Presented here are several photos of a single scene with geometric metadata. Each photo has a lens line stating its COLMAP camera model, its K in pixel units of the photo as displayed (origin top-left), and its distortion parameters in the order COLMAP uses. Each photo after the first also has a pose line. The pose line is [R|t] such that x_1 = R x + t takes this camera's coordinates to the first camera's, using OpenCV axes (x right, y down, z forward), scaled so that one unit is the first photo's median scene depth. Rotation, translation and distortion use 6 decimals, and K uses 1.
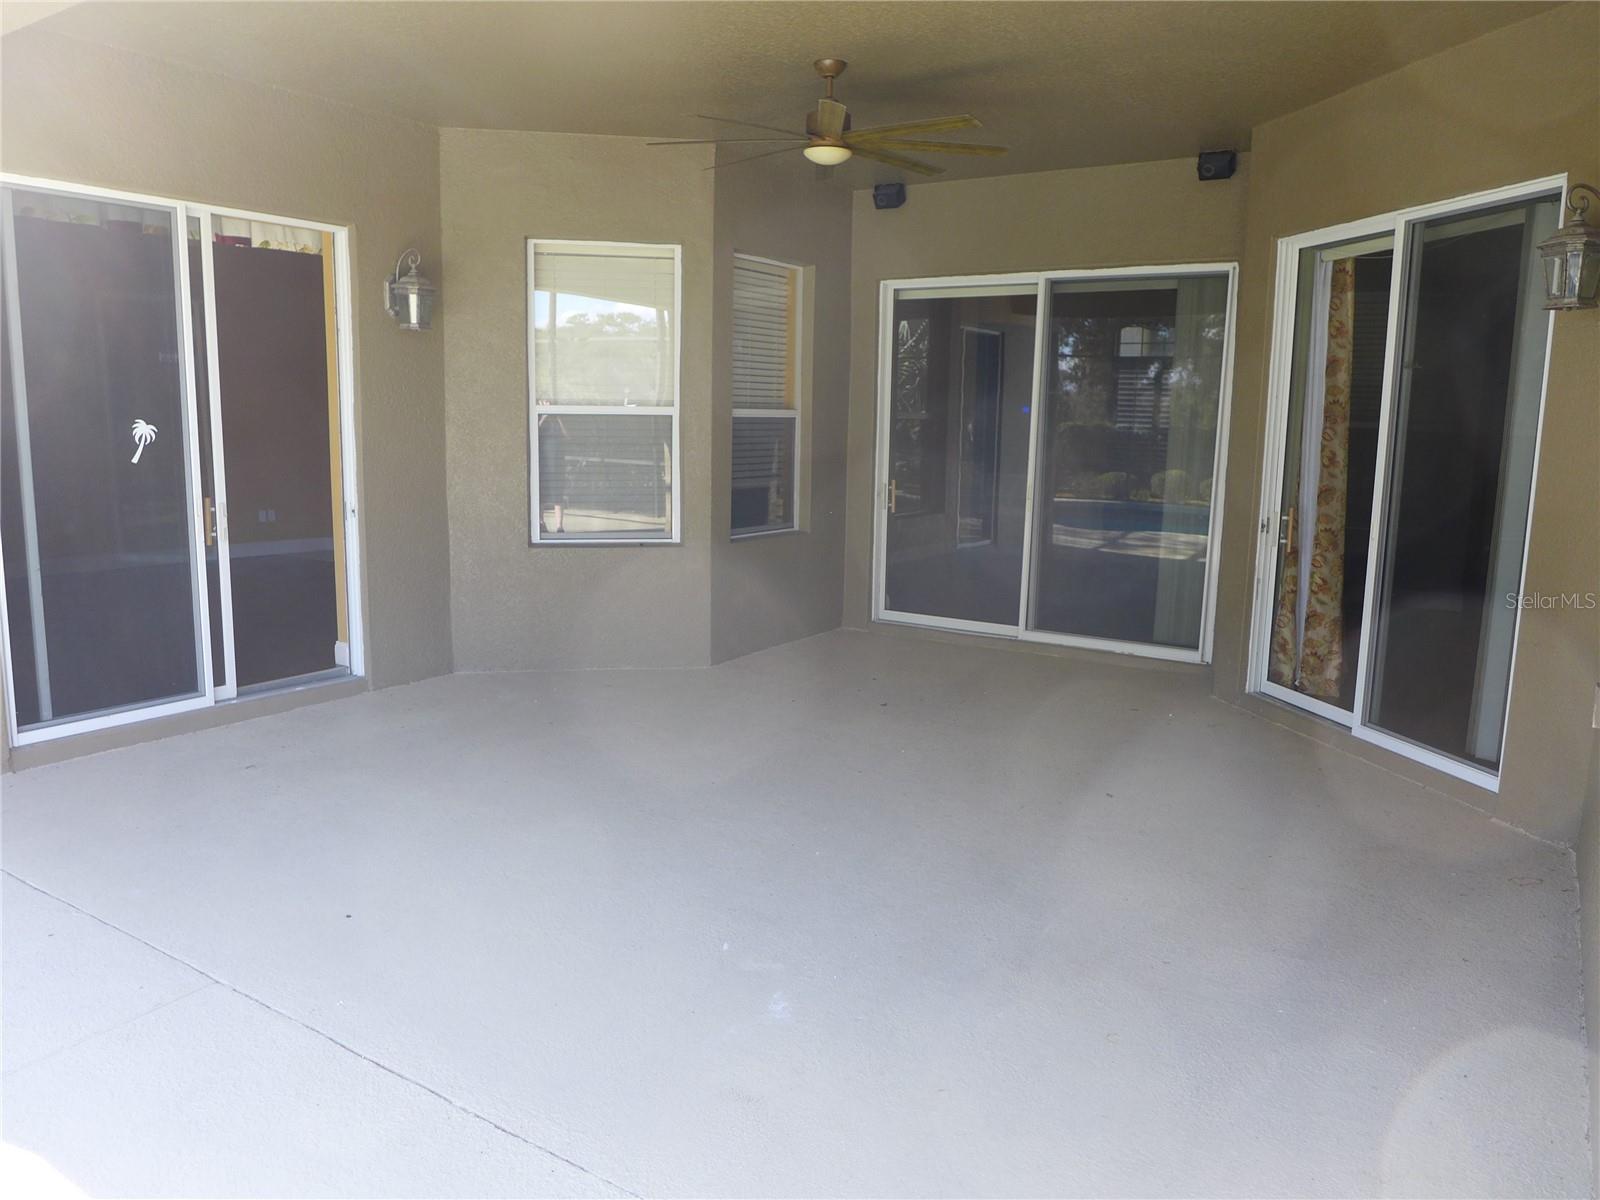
lens RADIAL K [[1143.0, 0, 803.2], [0, 1143.0, 581.9], [0, 0, 1]] dist [-0.005916, 0.000386]
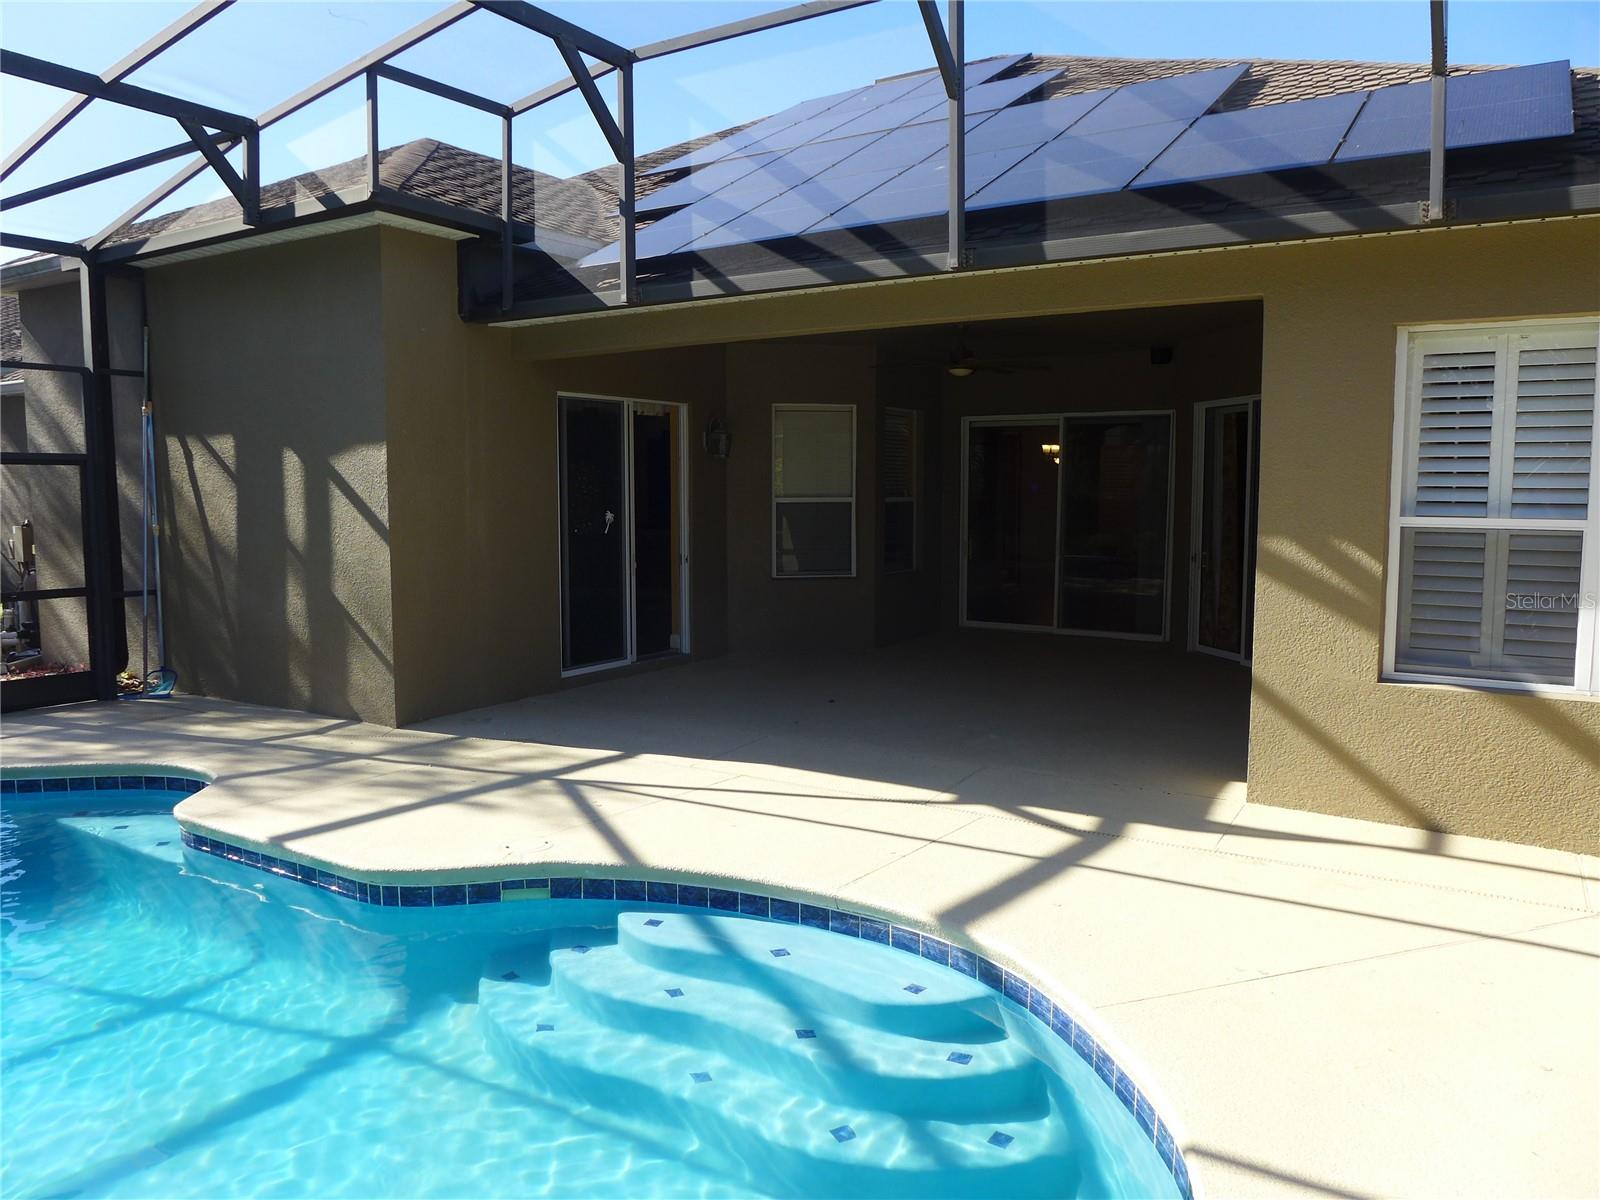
lens RADIAL K [[1156.7, 0, 786.1], [0, 1156.7, 593.9], [0, 0, 1]] dist [-0.044003, 0.001888]
pose [[0.999780, -0.018804, 0.009255, -0.241788], [0.019266, 0.998430, -0.052590, 0.084564], [-0.008252, 0.052757, 0.998573, -0.754563]]
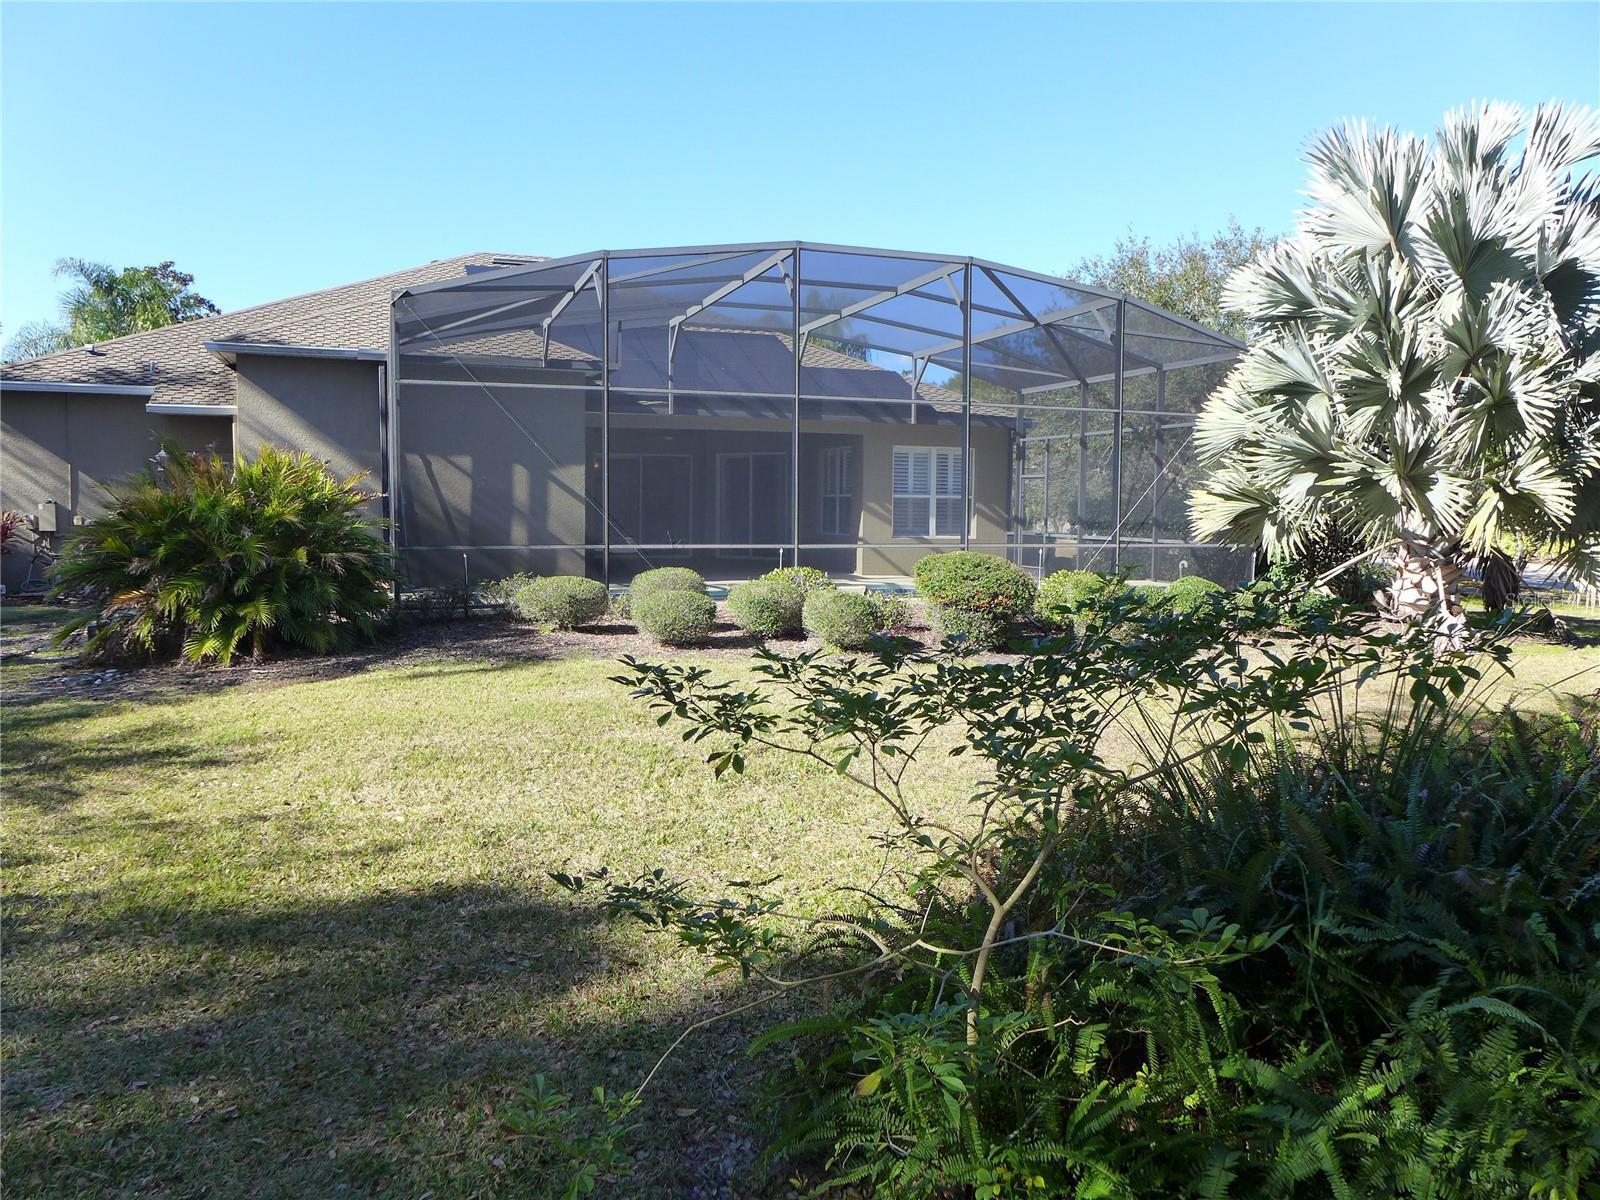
lens RADIAL K [[1156.7, 0, 786.1], [0, 1156.7, 593.9], [0, 0, 1]] dist [-0.044003, 0.001888]
pose [[0.649229, -0.094503, 0.754699, -3.787711], [0.093437, 0.994645, 0.044169, 0.110348], [-0.754832, 0.041841, 0.654583, -2.440645]]
